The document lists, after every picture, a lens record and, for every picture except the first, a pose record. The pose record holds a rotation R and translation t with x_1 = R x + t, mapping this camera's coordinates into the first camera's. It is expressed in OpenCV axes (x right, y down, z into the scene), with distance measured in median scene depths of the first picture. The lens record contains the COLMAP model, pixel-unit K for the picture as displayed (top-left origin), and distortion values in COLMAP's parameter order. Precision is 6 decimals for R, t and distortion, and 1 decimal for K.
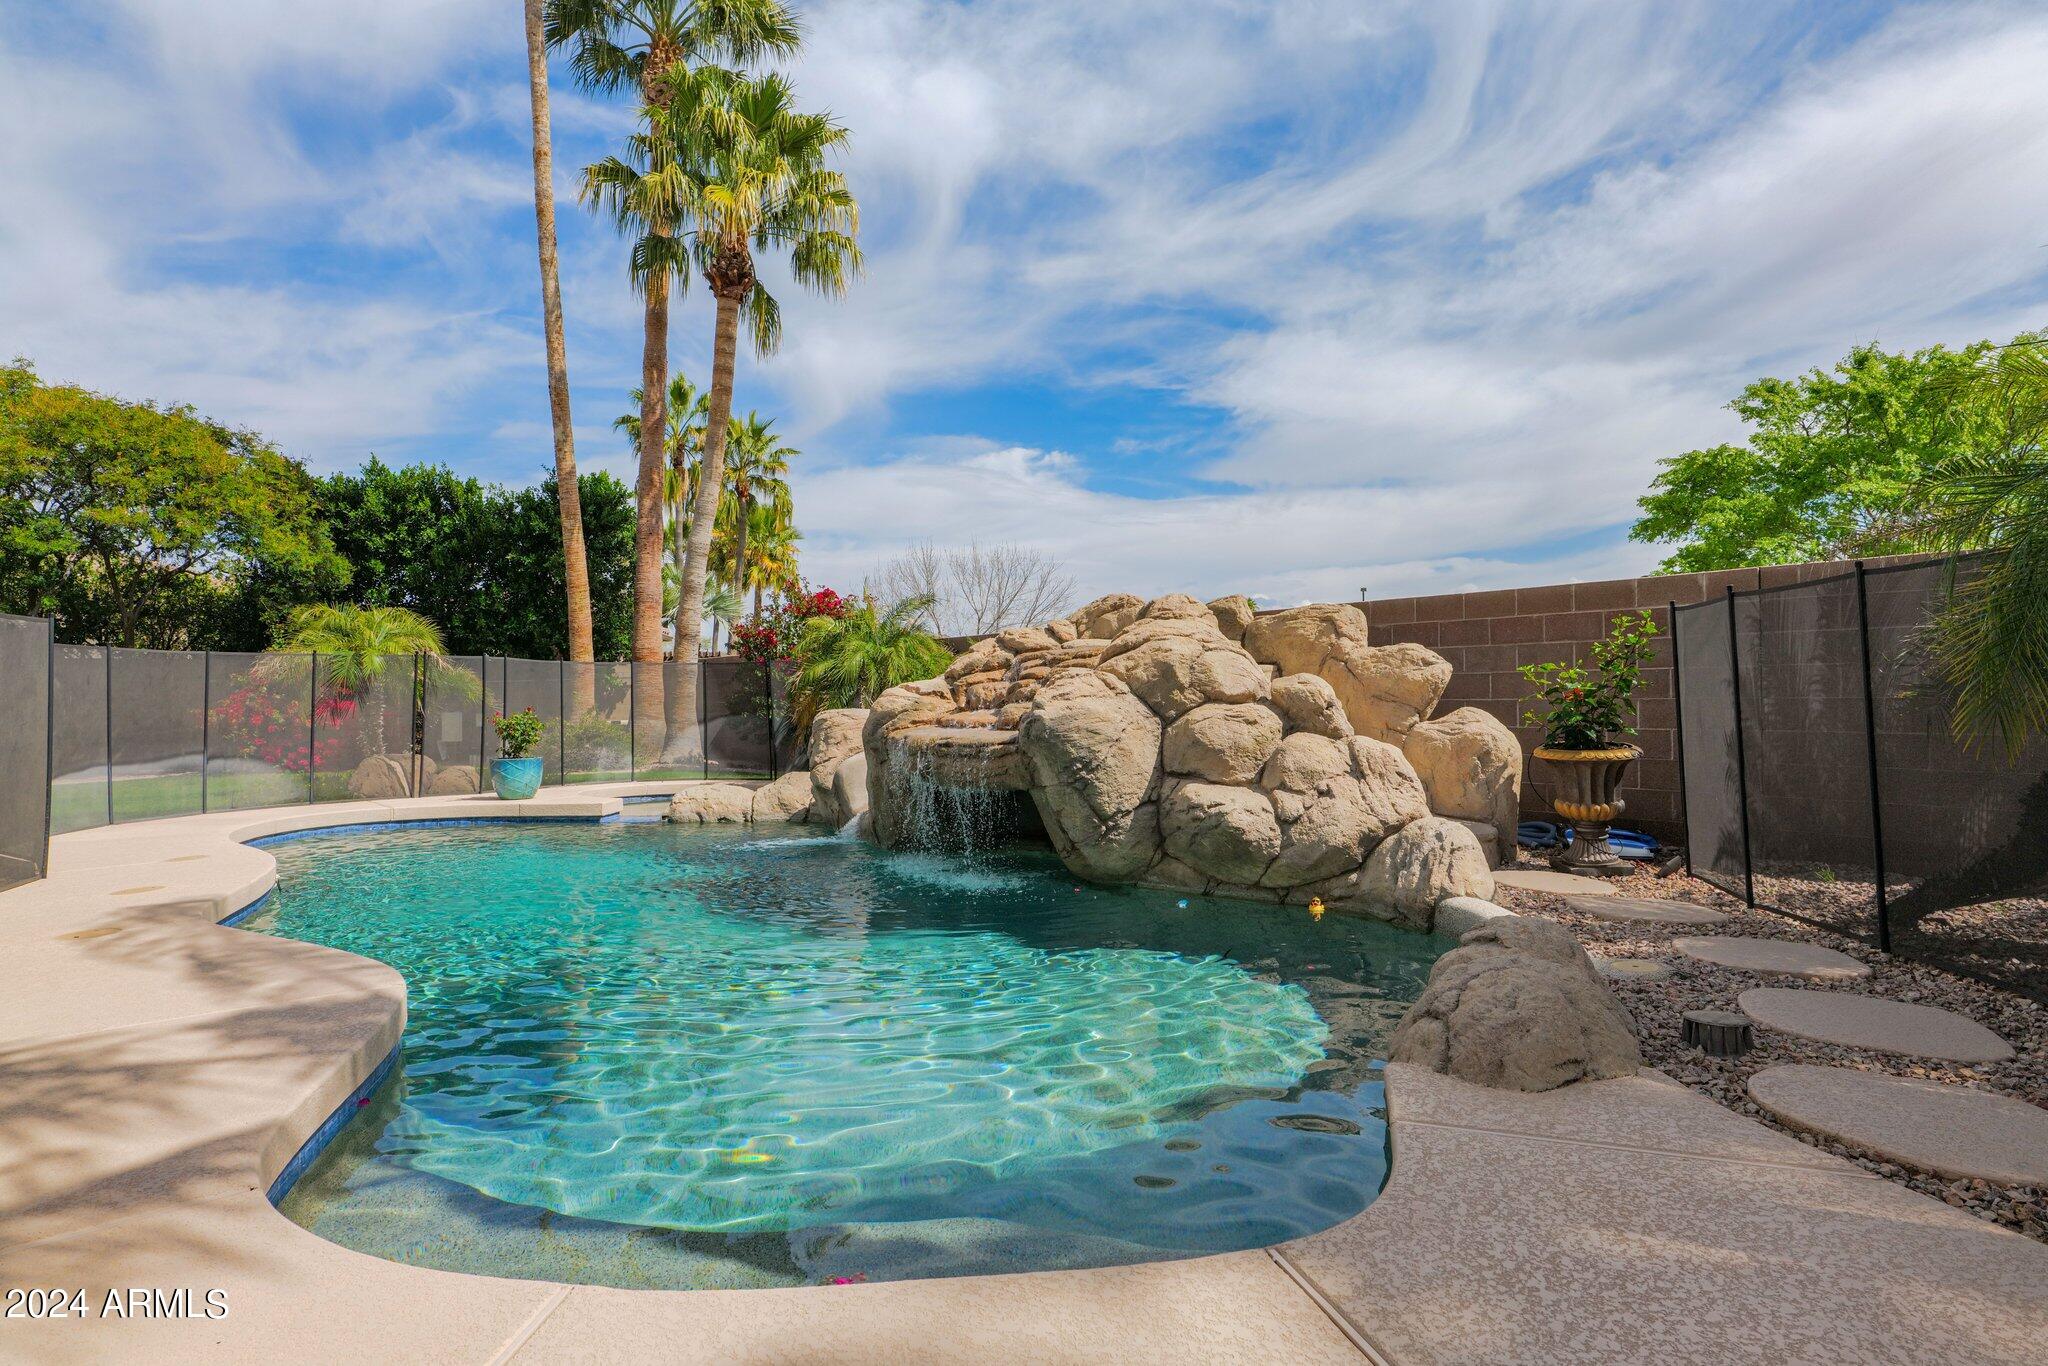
lens RADIAL K [[1089.7, 0, 1033.1], [0, 1089.7, 687.3], [0, 0, 1]] dist [-0.003909, -0.001038]
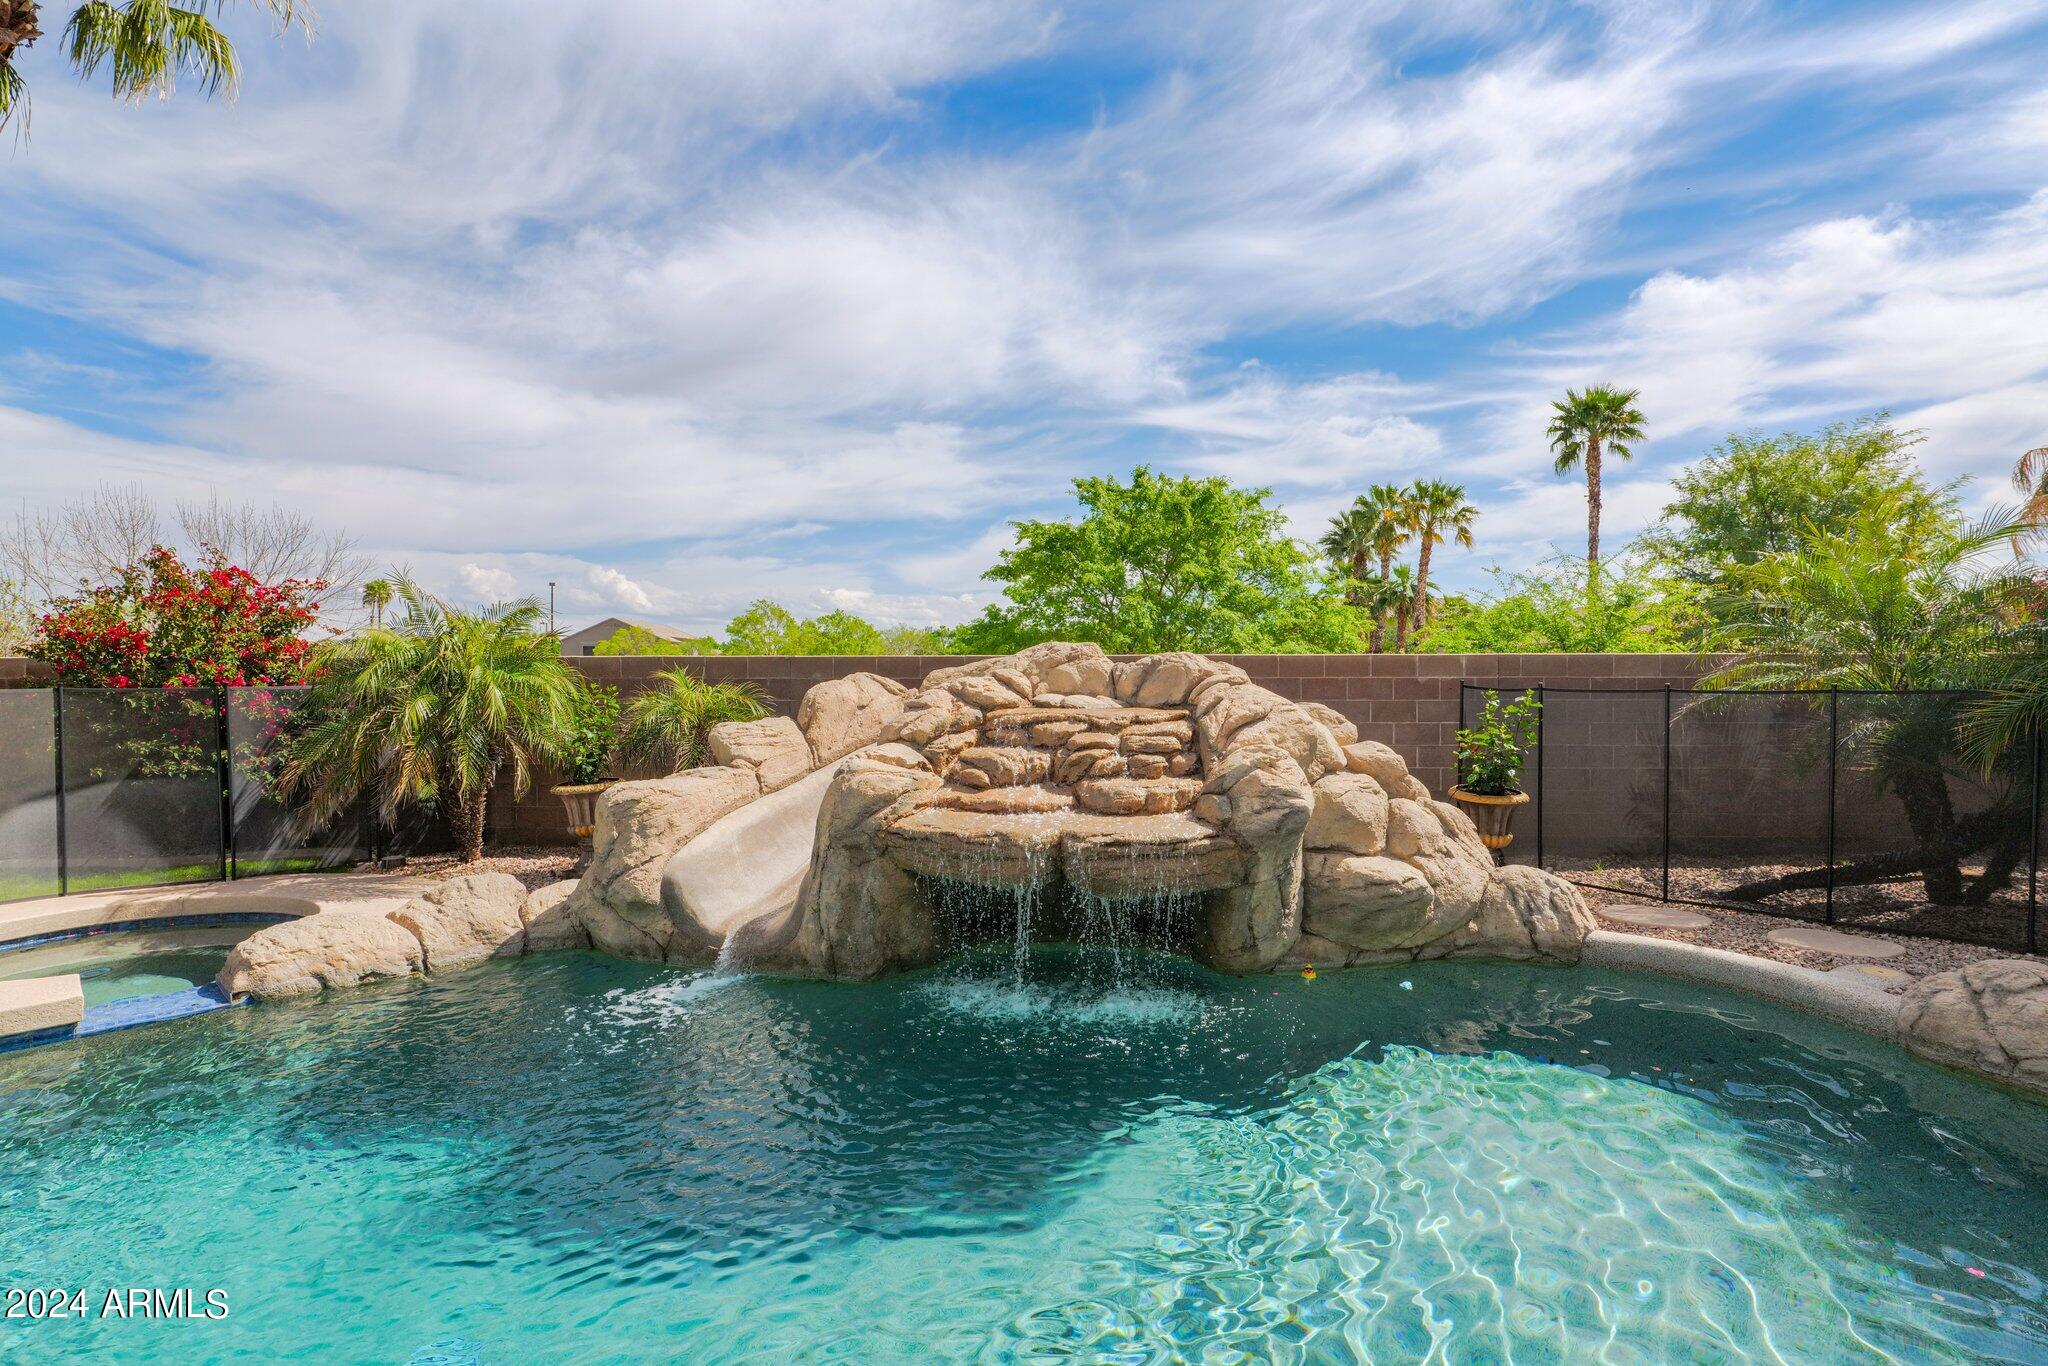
lens RADIAL K [[955.0, 0, 1024.7], [0, 955.0, 698.0], [0, 0, 1]] dist [-0.020540, 0.002944]
pose [[0.663567, -0.008476, 0.748068, -0.257195], [-0.012680, 0.999665, 0.022573, -0.027097], [-0.748009, -0.024464, 0.663238, 0.238664]]
